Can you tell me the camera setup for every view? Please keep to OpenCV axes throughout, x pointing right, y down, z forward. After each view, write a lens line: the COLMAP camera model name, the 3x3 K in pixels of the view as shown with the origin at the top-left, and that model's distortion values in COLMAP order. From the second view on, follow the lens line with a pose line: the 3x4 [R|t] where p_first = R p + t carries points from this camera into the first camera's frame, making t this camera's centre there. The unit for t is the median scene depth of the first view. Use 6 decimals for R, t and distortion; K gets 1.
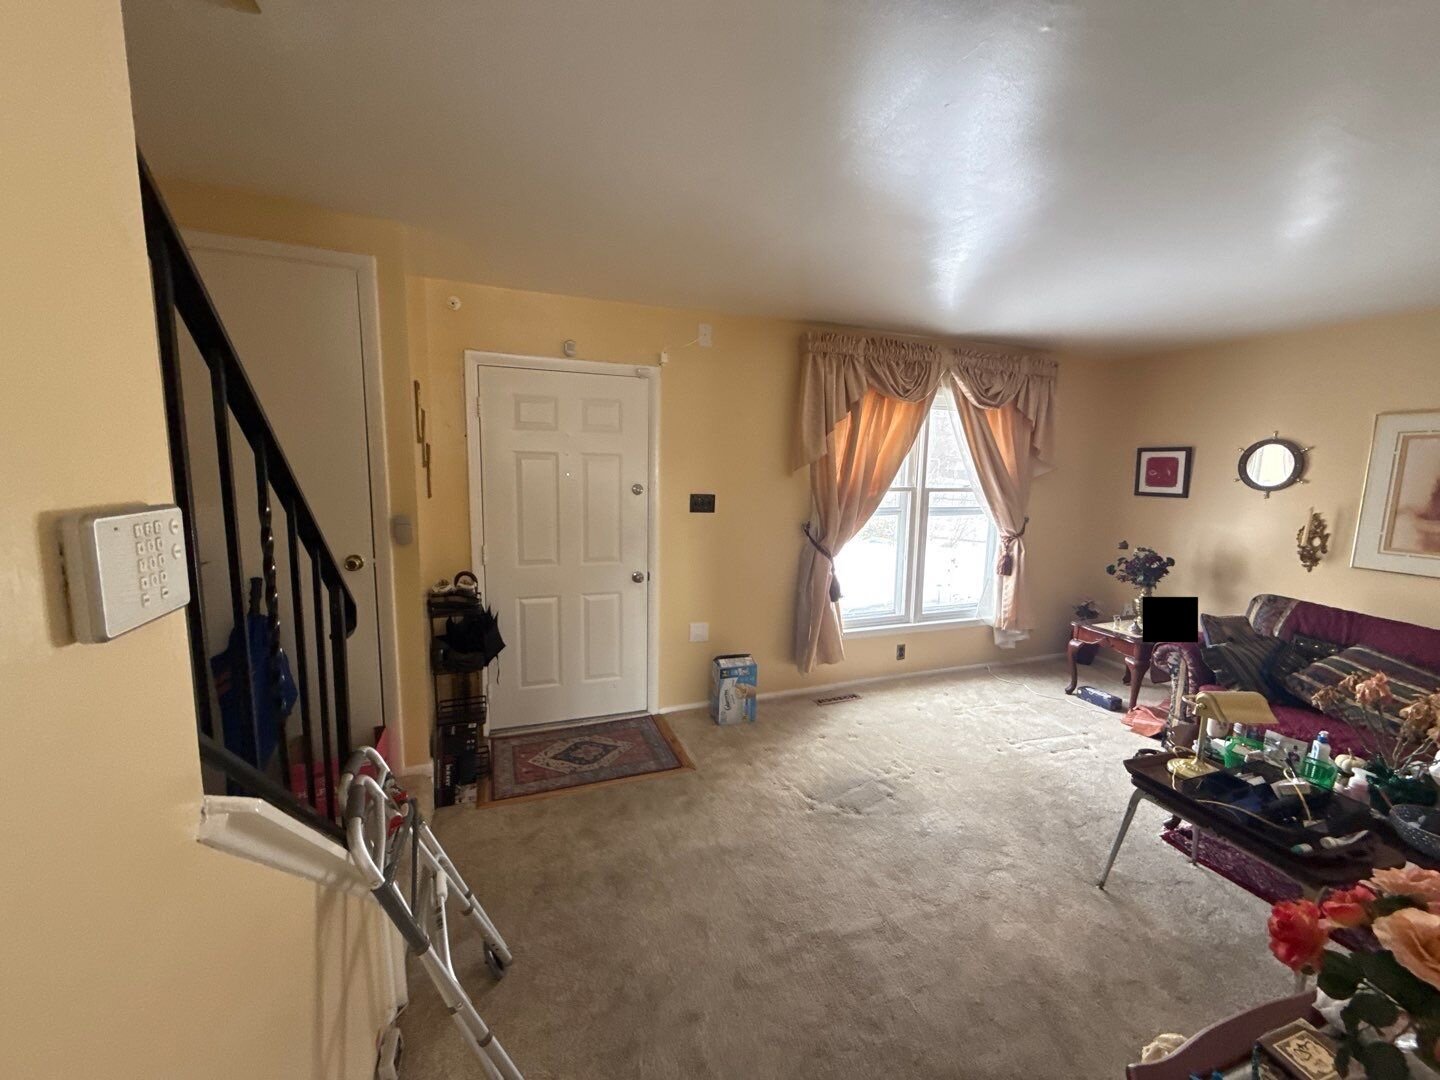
lens RADIAL K [[568.7, 0, 720.0], [0, 568.7, 540.0], [0, 0, 1]] dist [0.000994, -0.000044]
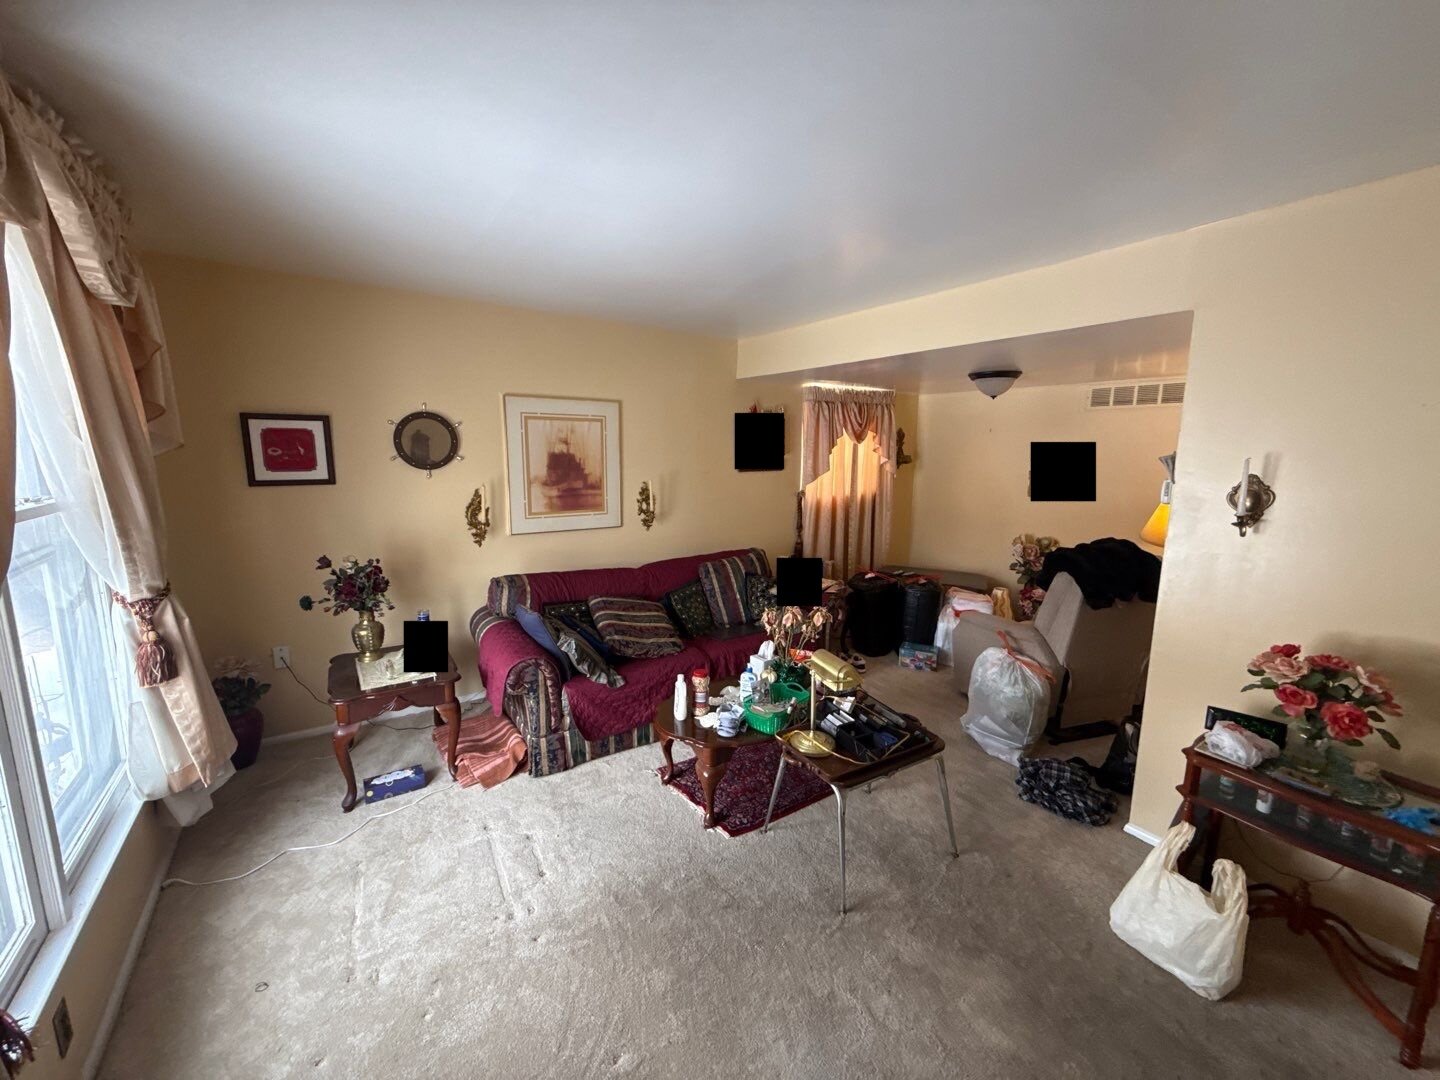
lens RADIAL K [[568.7, 0, 720.0], [0, 568.7, 540.0], [0, 0, 1]] dist [0.000994, -0.000044]
pose [[-0.231454, -0.175178, 0.956944, -0.032734], [0.114631, 0.971891, 0.205640, -0.105605], [-0.966069, 0.157292, -0.204867, 0.723662]]
